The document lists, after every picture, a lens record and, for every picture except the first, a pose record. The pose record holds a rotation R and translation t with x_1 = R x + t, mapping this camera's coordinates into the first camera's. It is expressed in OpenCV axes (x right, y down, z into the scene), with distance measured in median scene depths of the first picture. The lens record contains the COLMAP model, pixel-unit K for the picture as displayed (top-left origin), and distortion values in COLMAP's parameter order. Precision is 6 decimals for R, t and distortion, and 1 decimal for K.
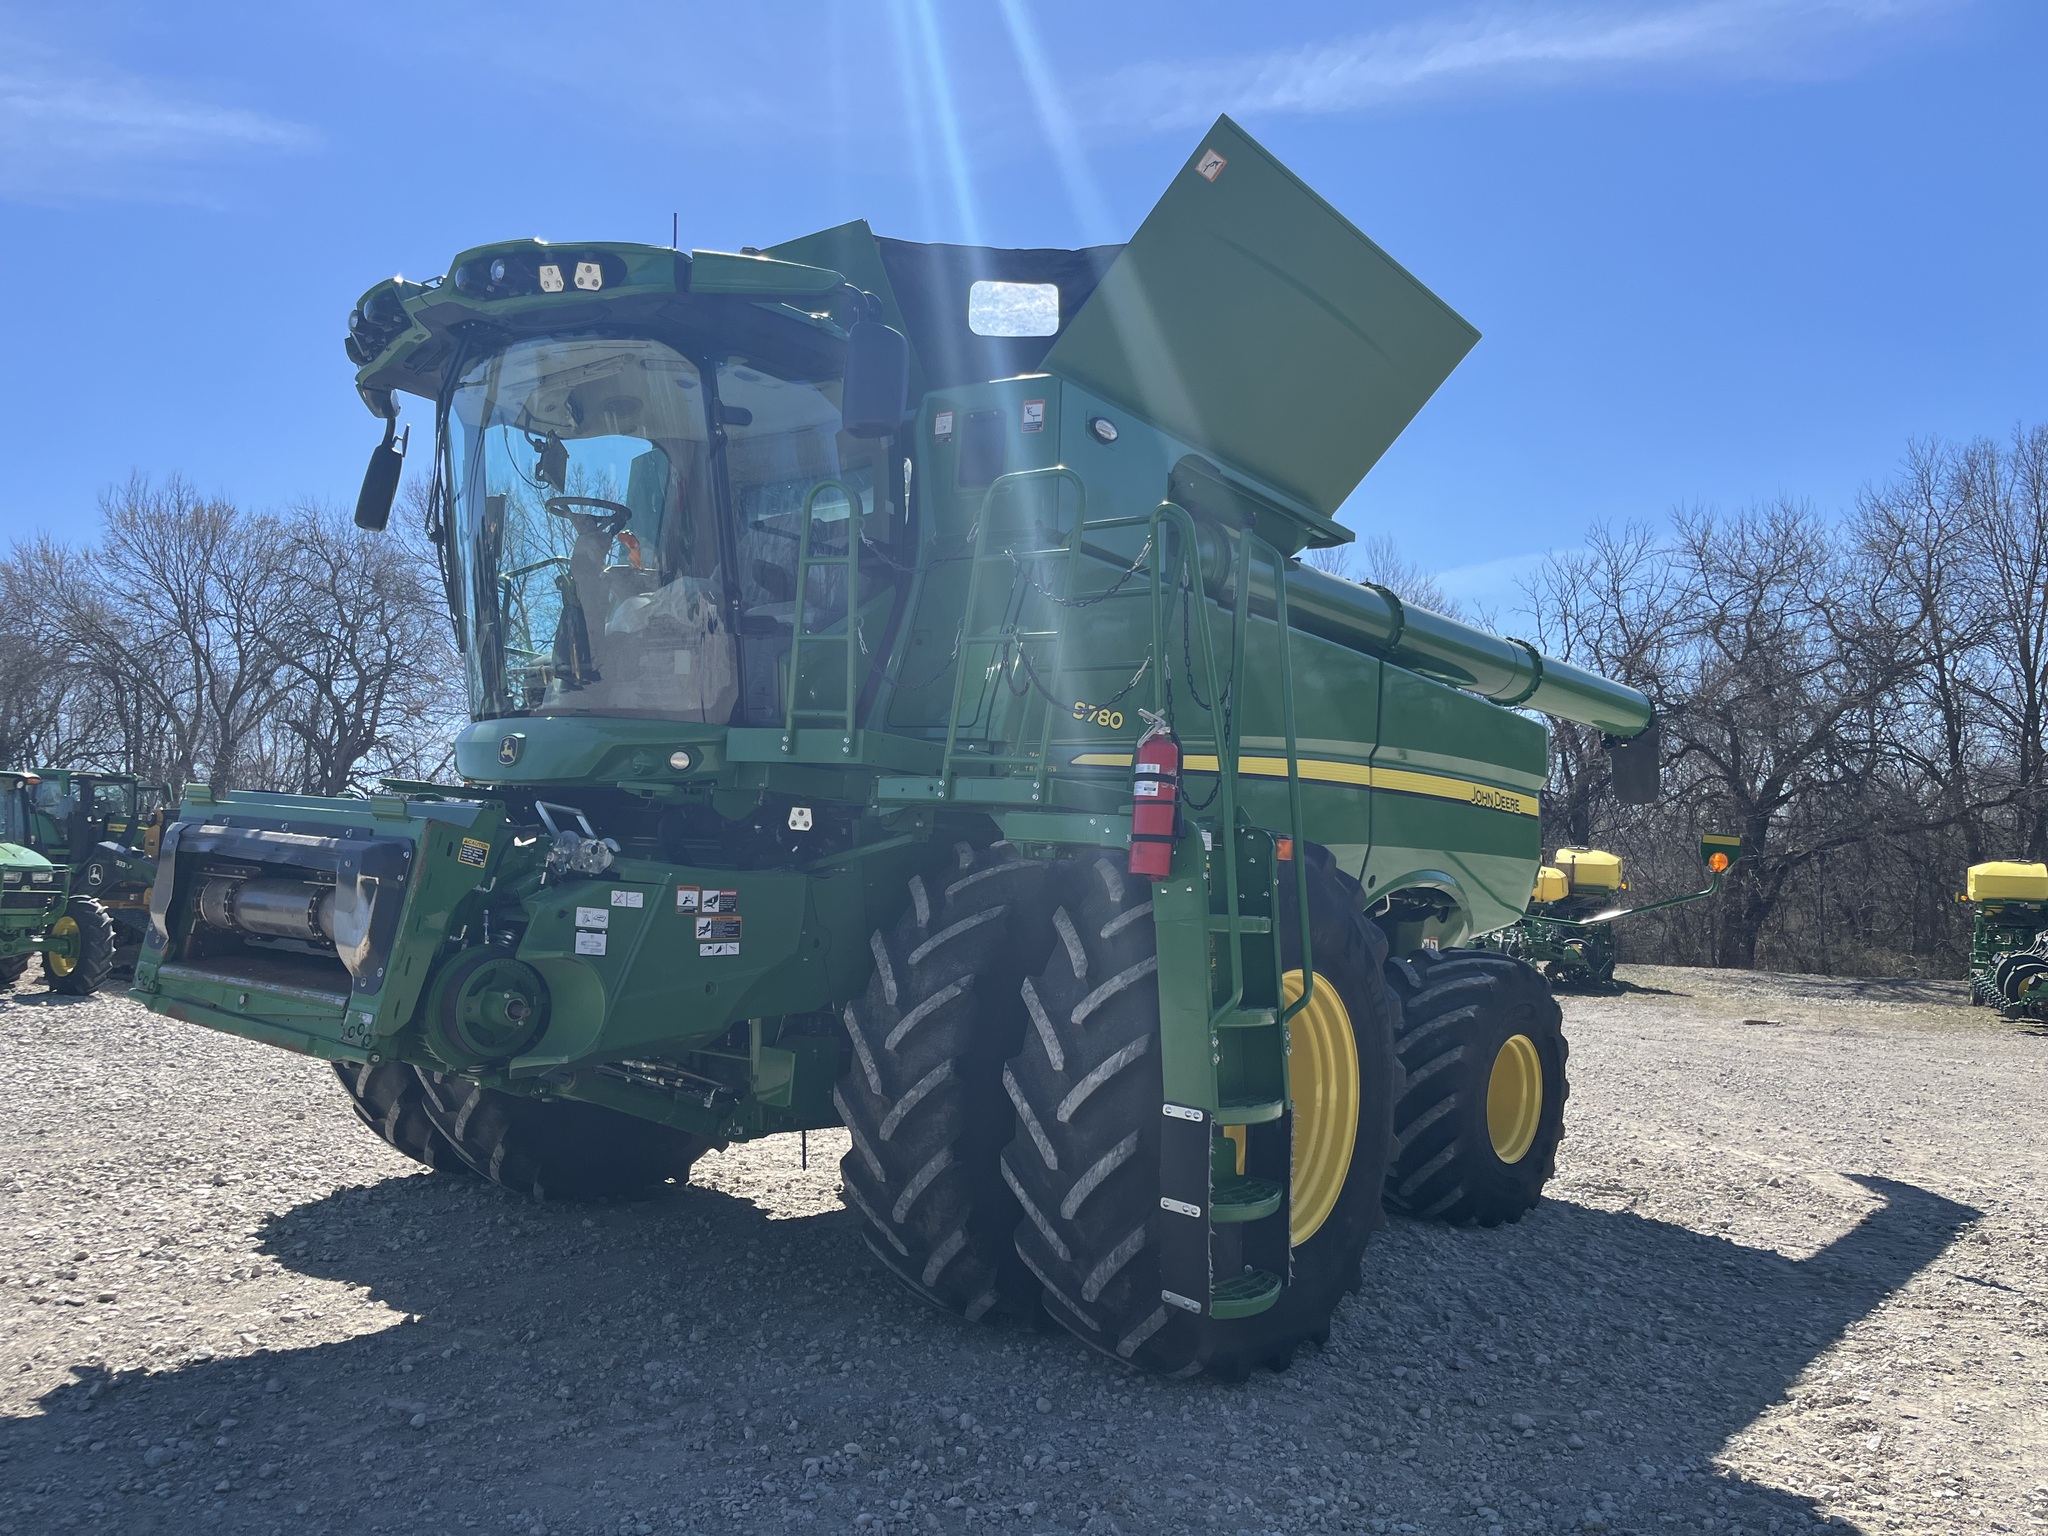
lens RADIAL K [[1599.8, 0, 1014.5], [0, 1599.8, 770.2], [0, 0, 1]] dist [0.068749, -0.061341]
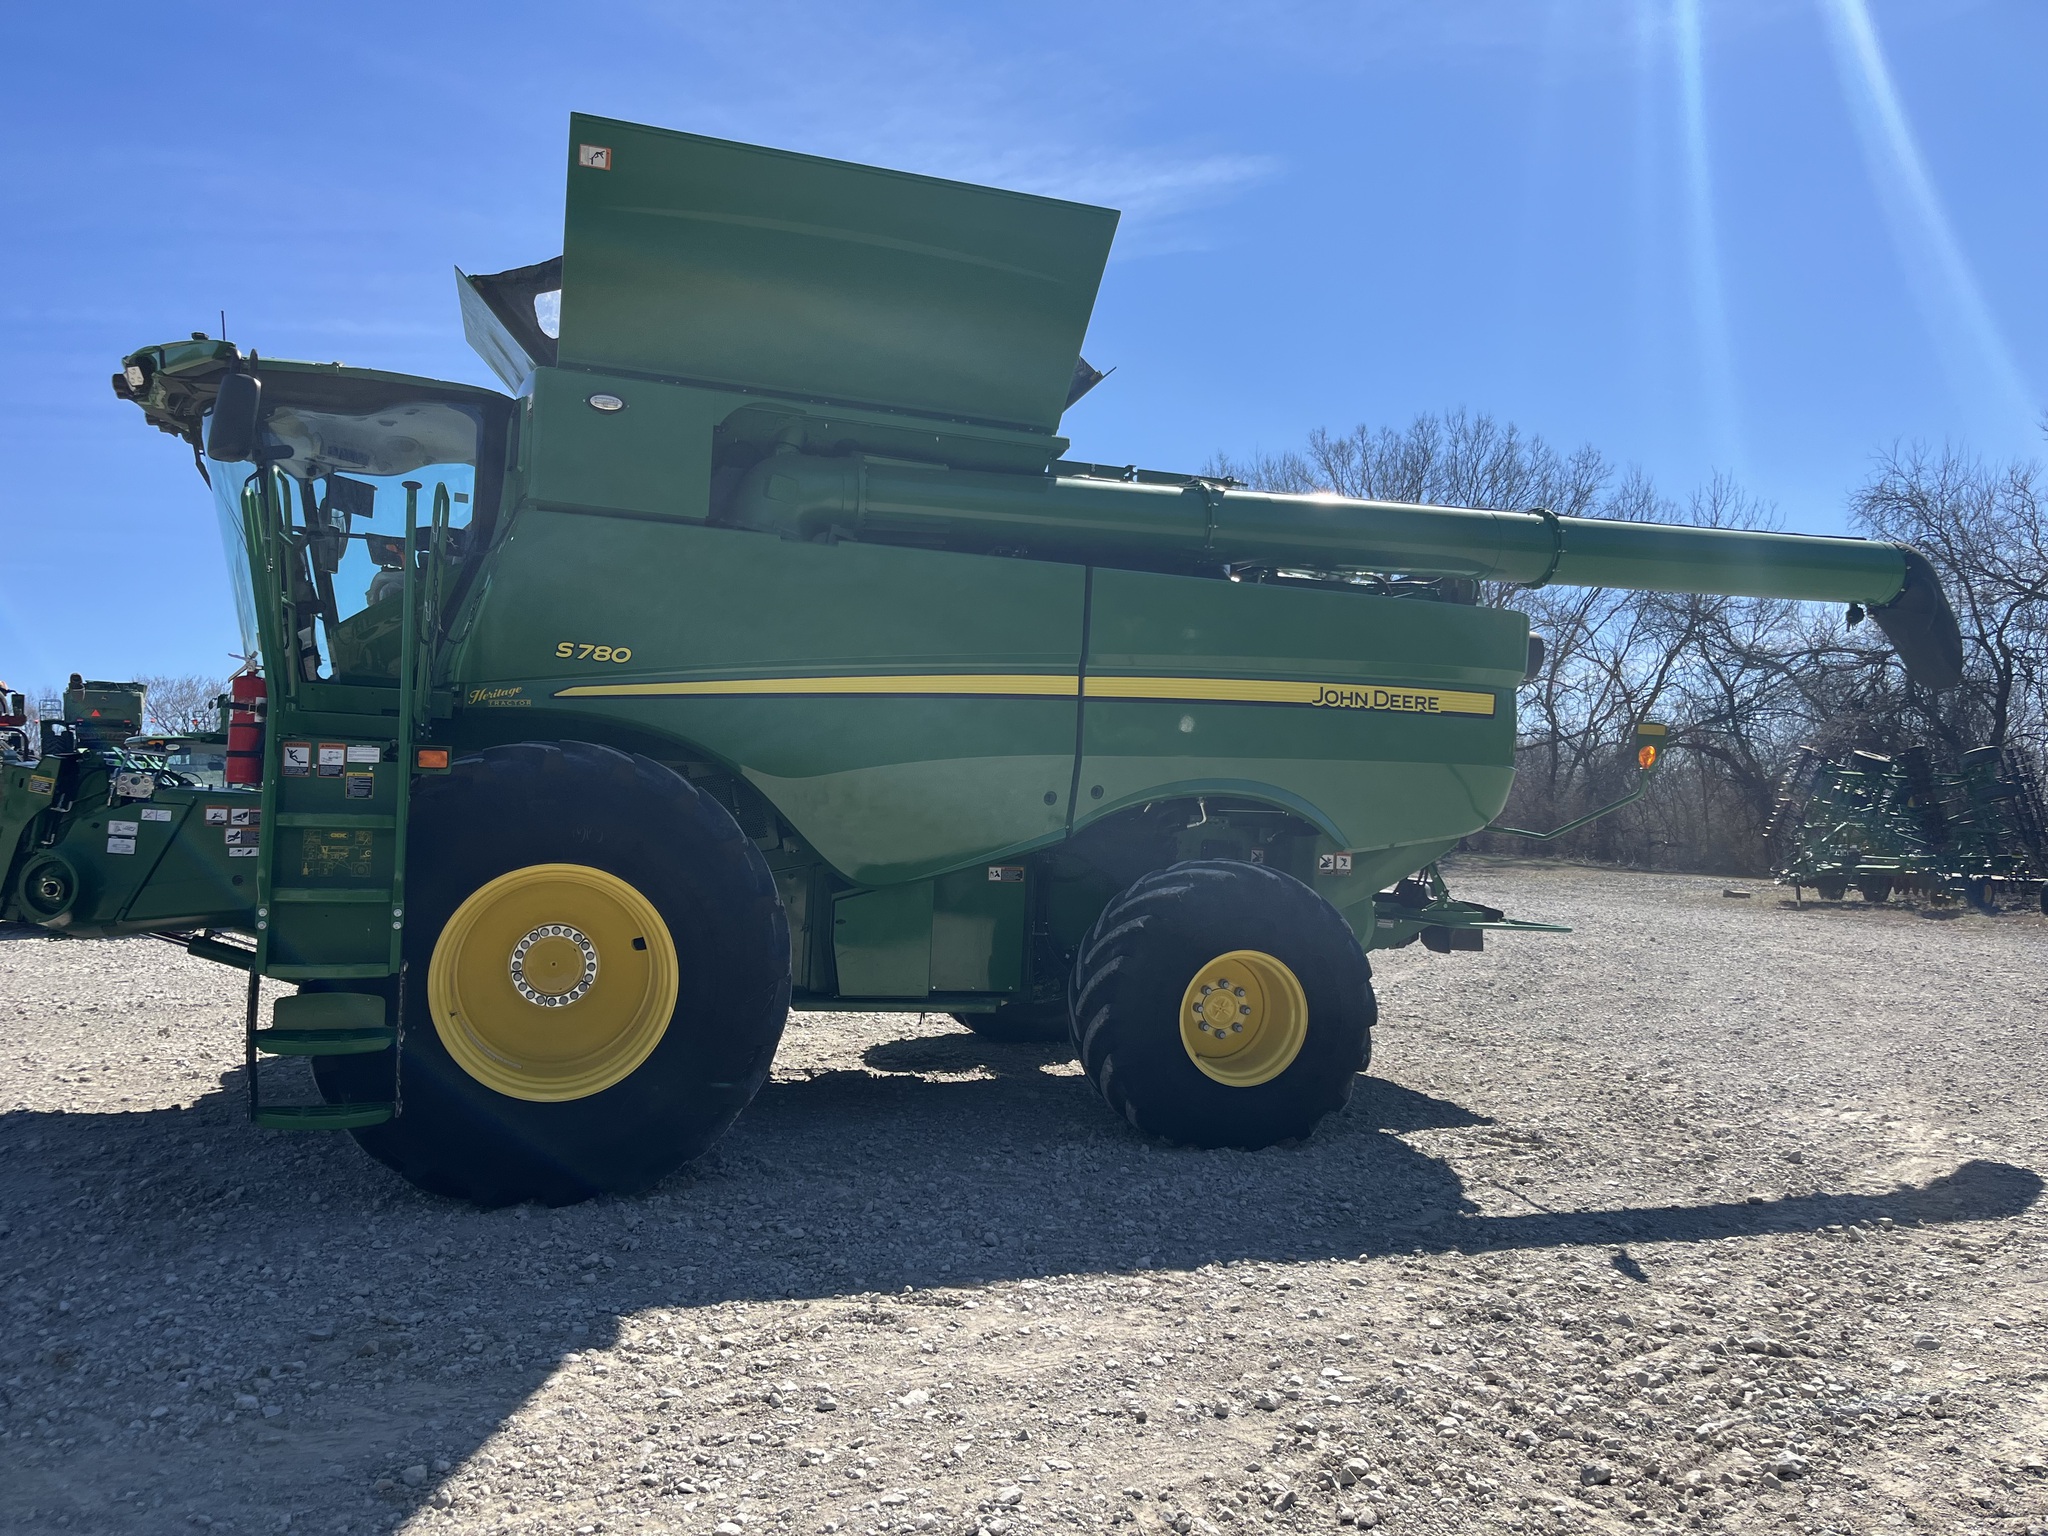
lens RADIAL K [[1599.8, 0, 1014.5], [0, 1599.8, 770.2], [0, 0, 1]] dist [0.068749, -0.061341]
pose [[0.811942, -0.045241, -0.581982, 1.142276], [0.056990, 0.998373, 0.001900, 0.077488], [0.580949, -0.034710, 0.813200, 0.269667]]
